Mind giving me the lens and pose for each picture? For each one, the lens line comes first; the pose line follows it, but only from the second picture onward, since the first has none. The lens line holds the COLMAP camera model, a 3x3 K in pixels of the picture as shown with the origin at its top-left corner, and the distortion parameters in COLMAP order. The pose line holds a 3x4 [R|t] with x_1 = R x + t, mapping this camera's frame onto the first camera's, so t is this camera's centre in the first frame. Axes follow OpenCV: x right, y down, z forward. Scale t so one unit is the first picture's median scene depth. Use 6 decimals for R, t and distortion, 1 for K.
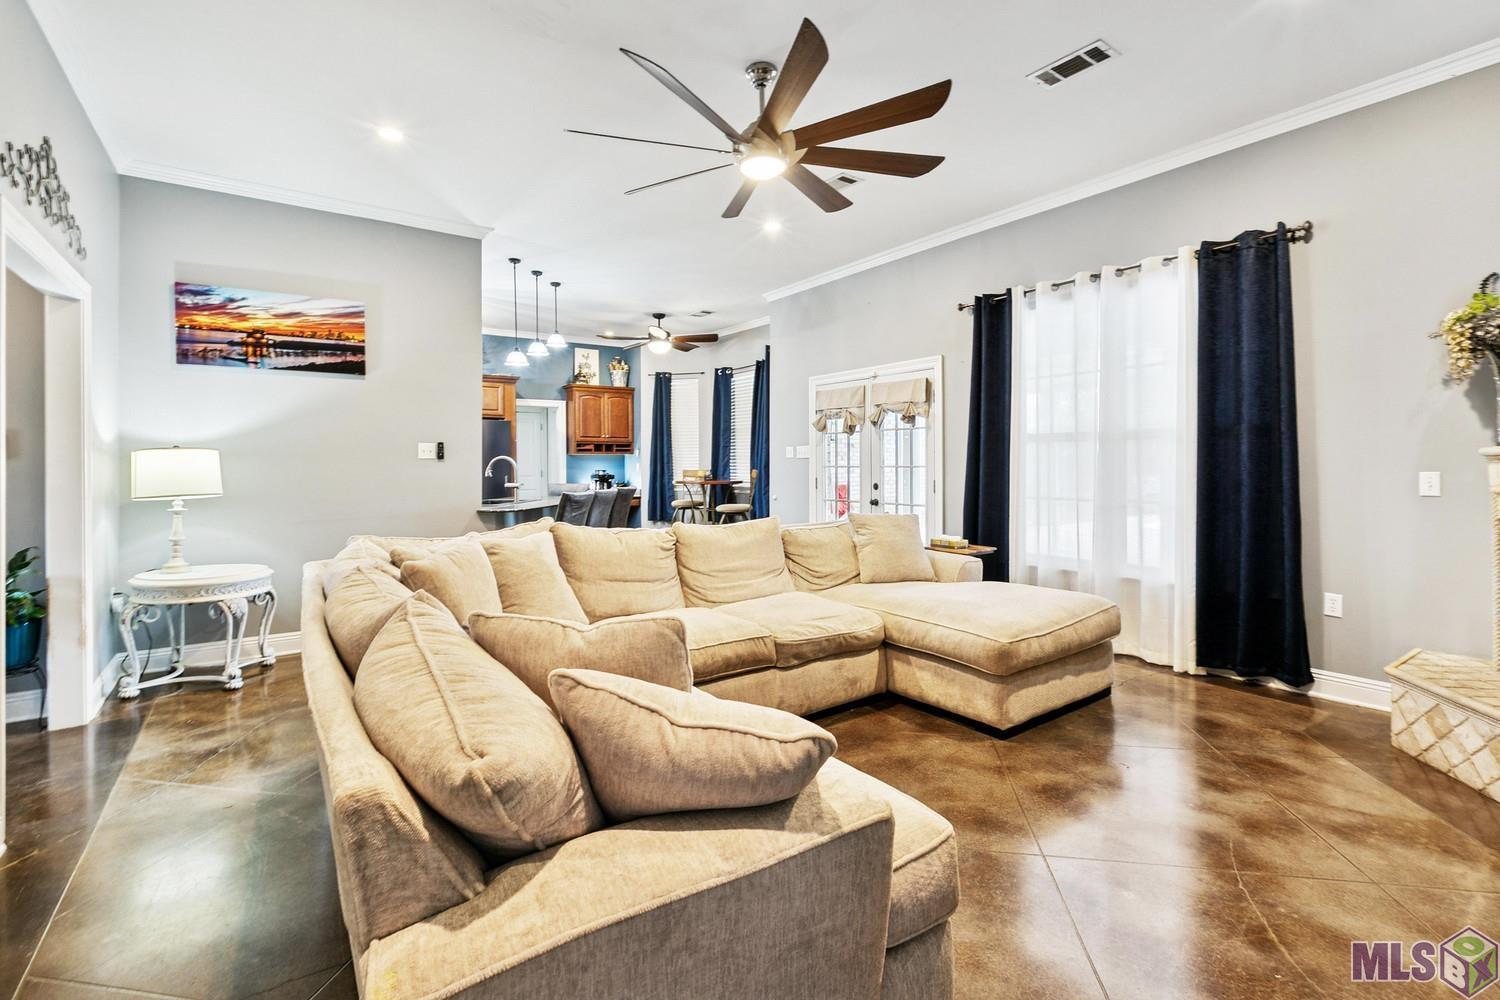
lens RADIAL K [[688.4, 0, 742.2], [0, 688.4, 467.2], [0, 0, 1]] dist [0.004164, 0.000177]
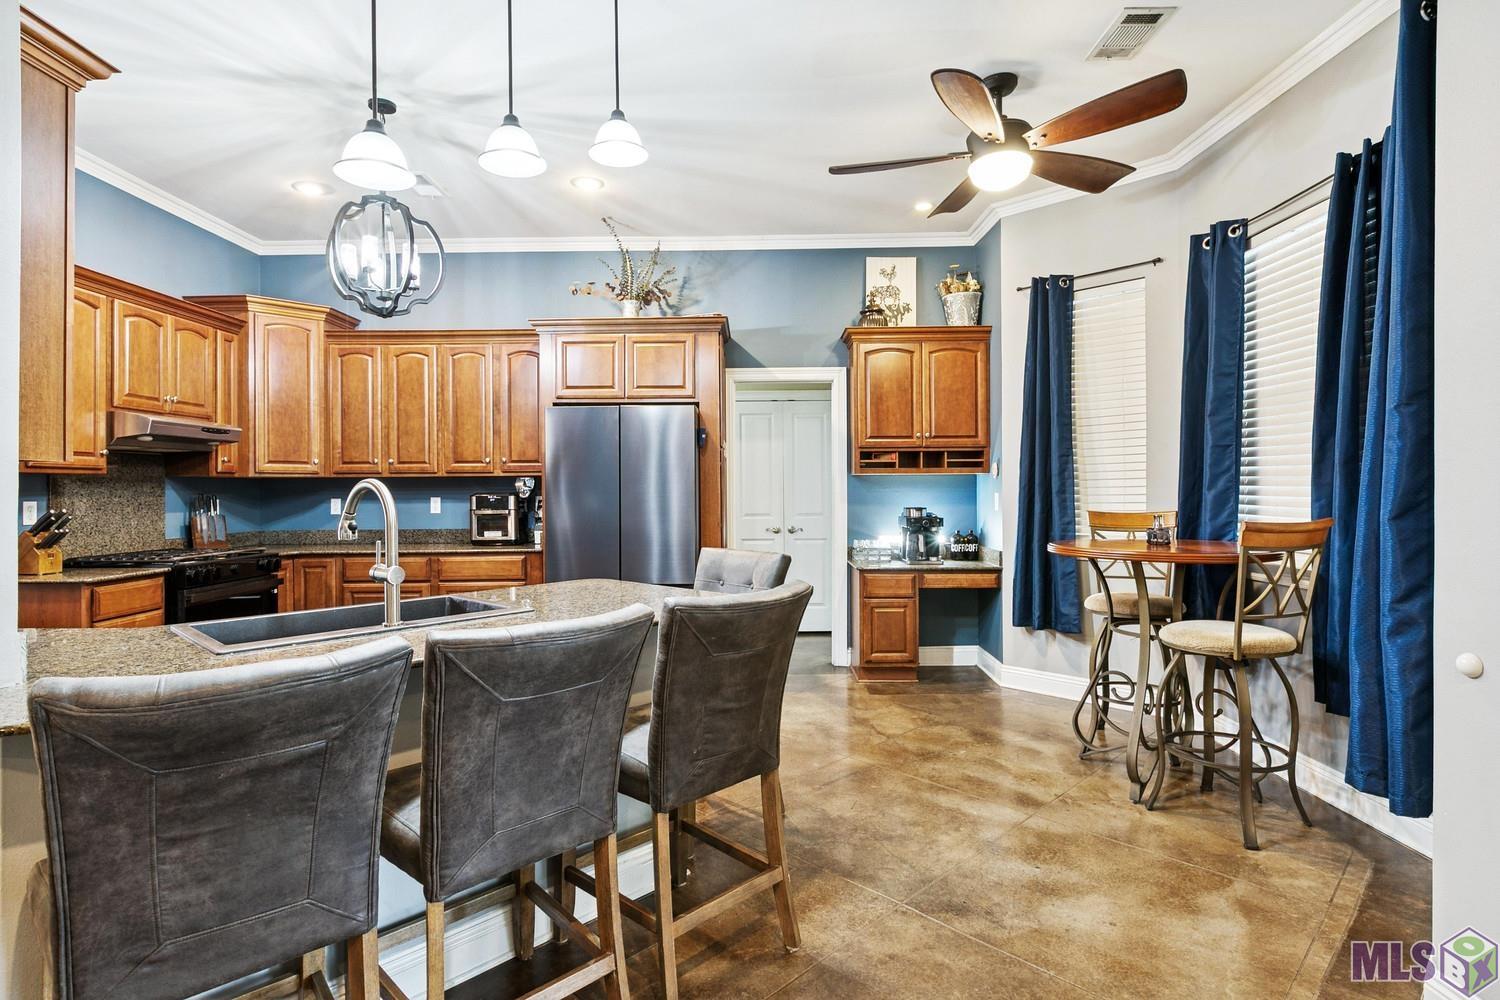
lens RADIAL K [[768.2, 0, 748.3], [0, 768.2, 492.5], [0, 0, 1]] dist [-0.000594, -0.000235]
pose [[0.822657, -0.000138, -0.568538, -0.000529], [0.004242, 0.999974, 0.005895, -0.009305], [0.568522, -0.007262, 0.822636, 0.505411]]
